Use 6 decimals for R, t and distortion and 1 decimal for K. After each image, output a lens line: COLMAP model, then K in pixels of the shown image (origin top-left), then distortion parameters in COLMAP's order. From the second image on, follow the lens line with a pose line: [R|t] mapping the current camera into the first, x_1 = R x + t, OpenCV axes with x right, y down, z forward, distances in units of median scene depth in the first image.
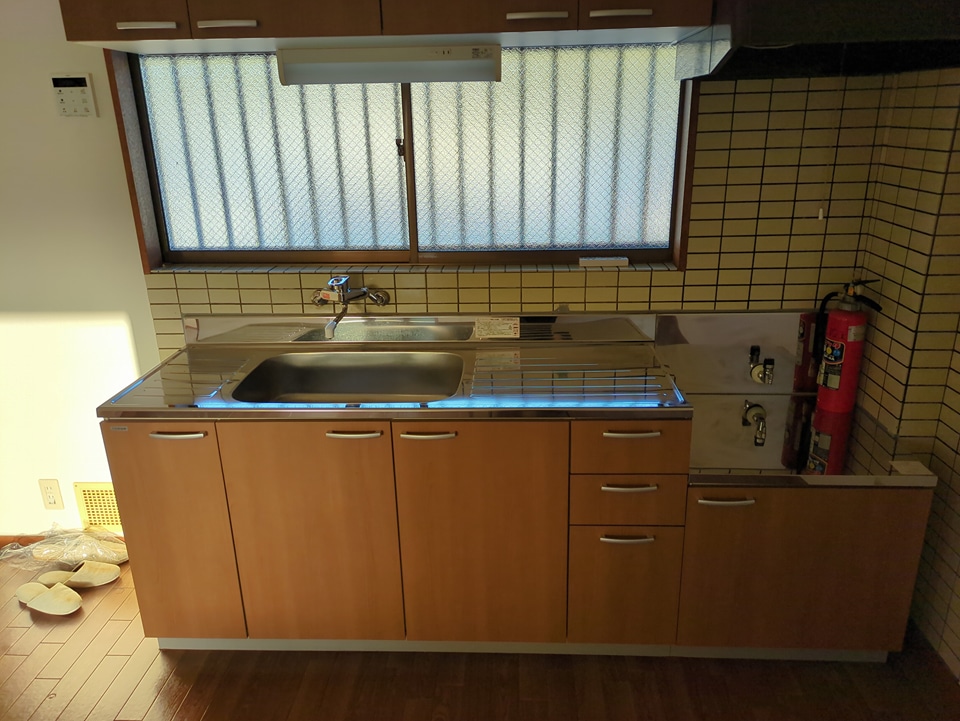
lens RADIAL K [[713.8, 0, 483.9], [0, 713.8, 363.3], [0, 0, 1]] dist [0.012066, 0.010376]
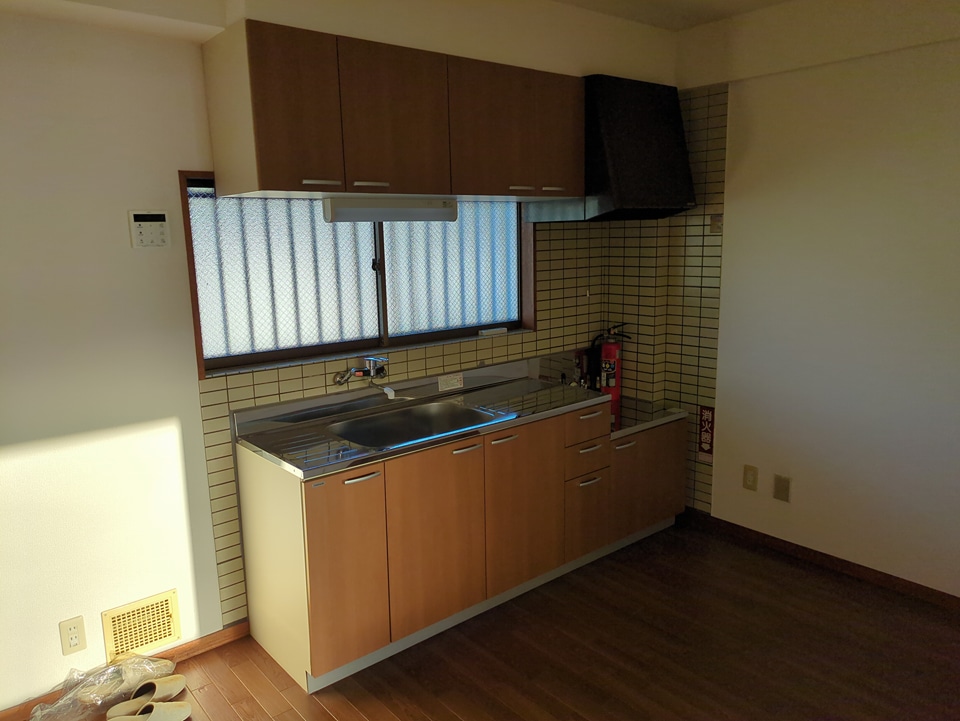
lens RADIAL K [[713.8, 0, 455.2], [0, 713.8, 361.0], [0, 0, 1]] dist [0.012066, 0.010376]
pose [[0.739774, -0.115750, 0.662825, -0.975530], [0.227473, 0.970114, -0.084469, 0.034259], [-0.633238, 0.213262, 0.743995, -0.098686]]
